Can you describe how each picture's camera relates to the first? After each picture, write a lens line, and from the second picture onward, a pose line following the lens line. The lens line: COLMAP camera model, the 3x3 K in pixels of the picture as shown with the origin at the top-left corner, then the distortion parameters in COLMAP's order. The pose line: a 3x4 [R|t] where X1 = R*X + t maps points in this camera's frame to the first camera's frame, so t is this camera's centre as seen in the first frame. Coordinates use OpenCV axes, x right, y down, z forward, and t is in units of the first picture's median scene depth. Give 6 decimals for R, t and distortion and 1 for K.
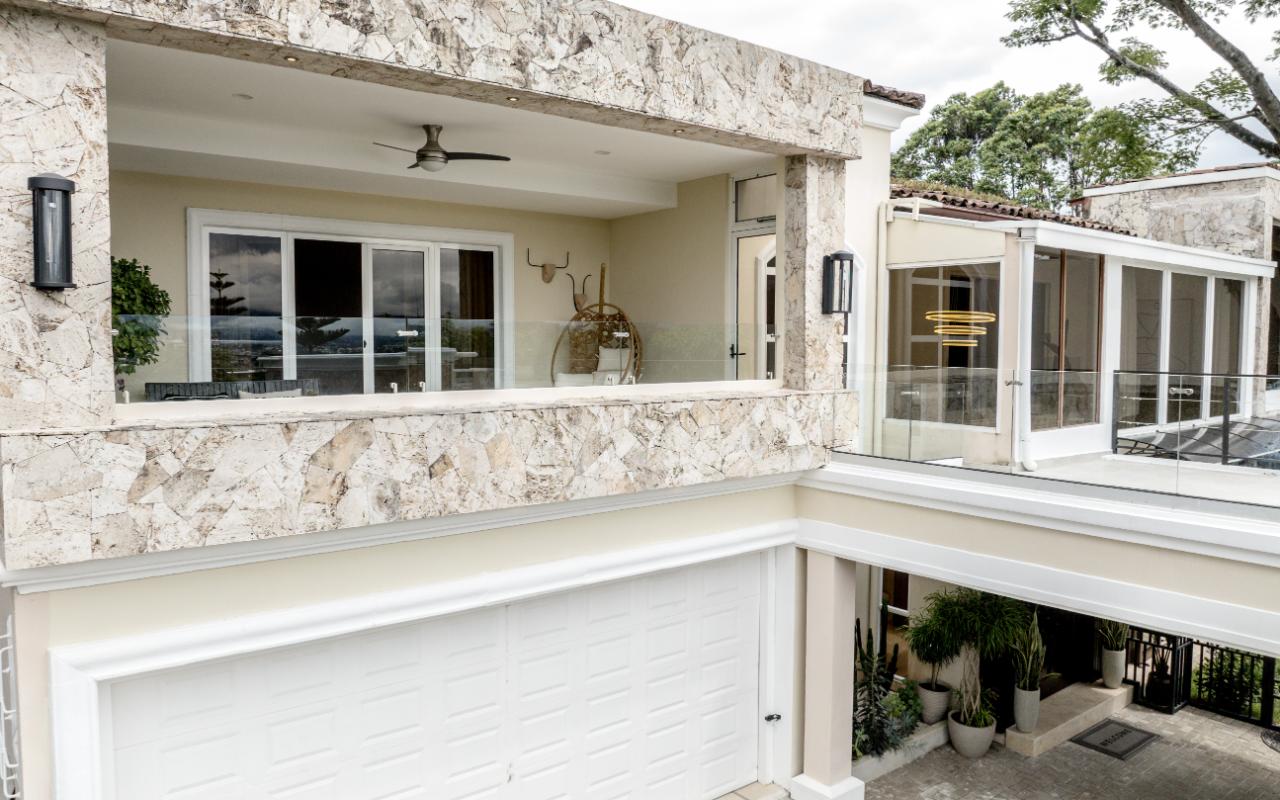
lens RADIAL K [[931.4, 0, 616.4], [0, 931.4, 399.9], [0, 0, 1]] dist [-0.039222, 0.004615]
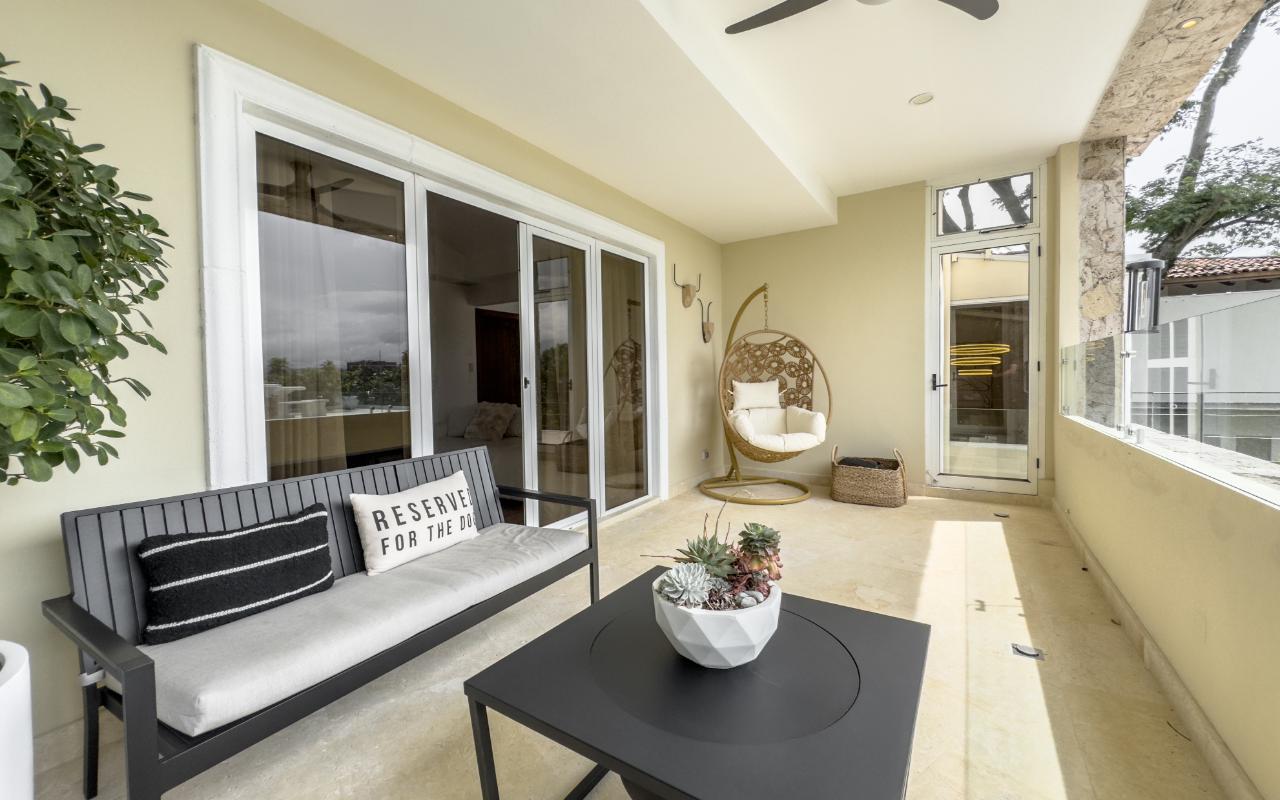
lens RADIAL K [[528.9, 0, 628.3], [0, 528.9, 391.5], [0, 0, 1]] dist [0.001363, 0.000167]
pose [[0.944166, -0.025386, 0.328490, -0.331752], [0.038376, 0.998714, -0.033121, -0.040115], [-0.327227, 0.043877, 0.943926, 0.656617]]
